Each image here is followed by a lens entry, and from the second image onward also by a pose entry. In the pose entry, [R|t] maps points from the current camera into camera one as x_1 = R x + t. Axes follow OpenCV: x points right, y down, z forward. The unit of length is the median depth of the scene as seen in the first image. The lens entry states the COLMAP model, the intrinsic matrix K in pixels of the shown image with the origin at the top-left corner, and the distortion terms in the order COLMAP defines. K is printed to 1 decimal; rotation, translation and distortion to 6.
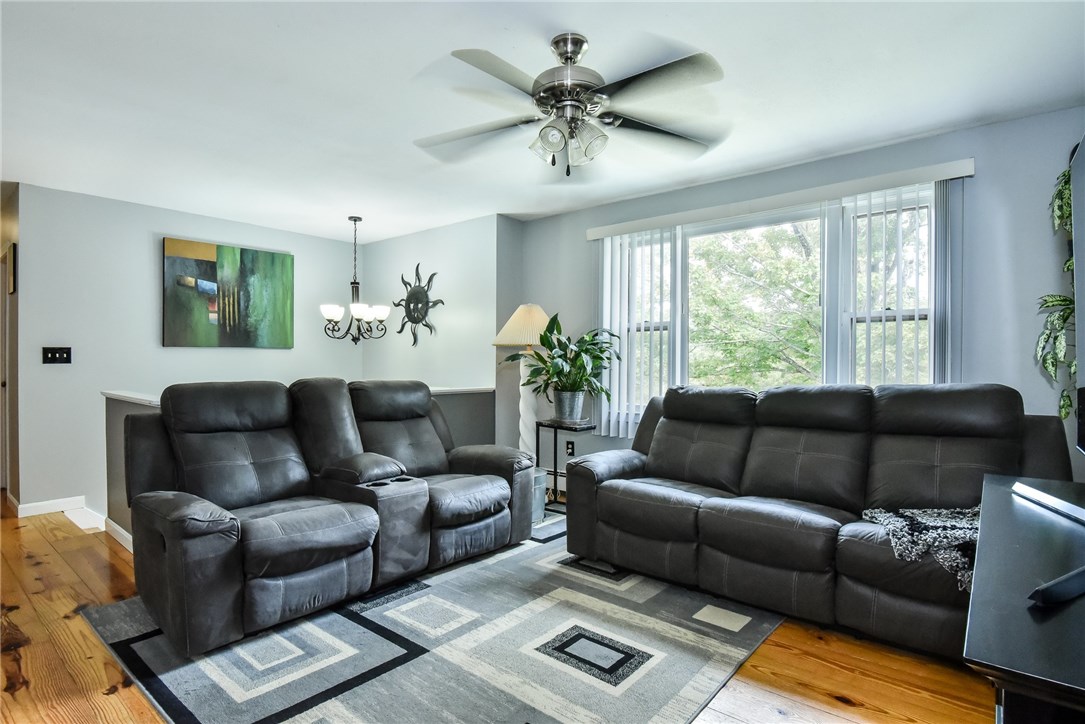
lens RADIAL K [[578.4, 0, 545.5], [0, 578.4, 361.0], [0, 0, 1]] dist [-0.004944, -0.000471]
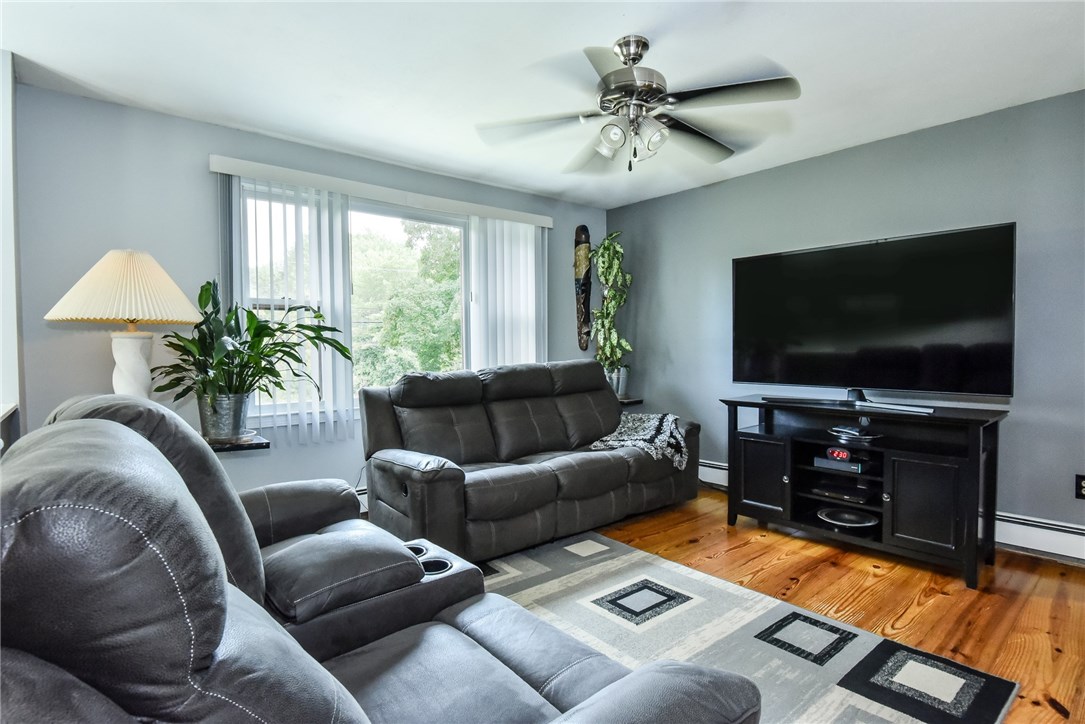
lens RADIAL K [[552.8, 0, 544.8], [0, 552.8, 364.6], [0, 0, 1]] dist [-0.001308, -0.000847]
pose [[0.161447, -0.036027, 0.986224, -0.911360], [0.005497, 0.999351, 0.035607, -0.004019], [-0.986866, -0.000327, 0.161540, 0.908202]]
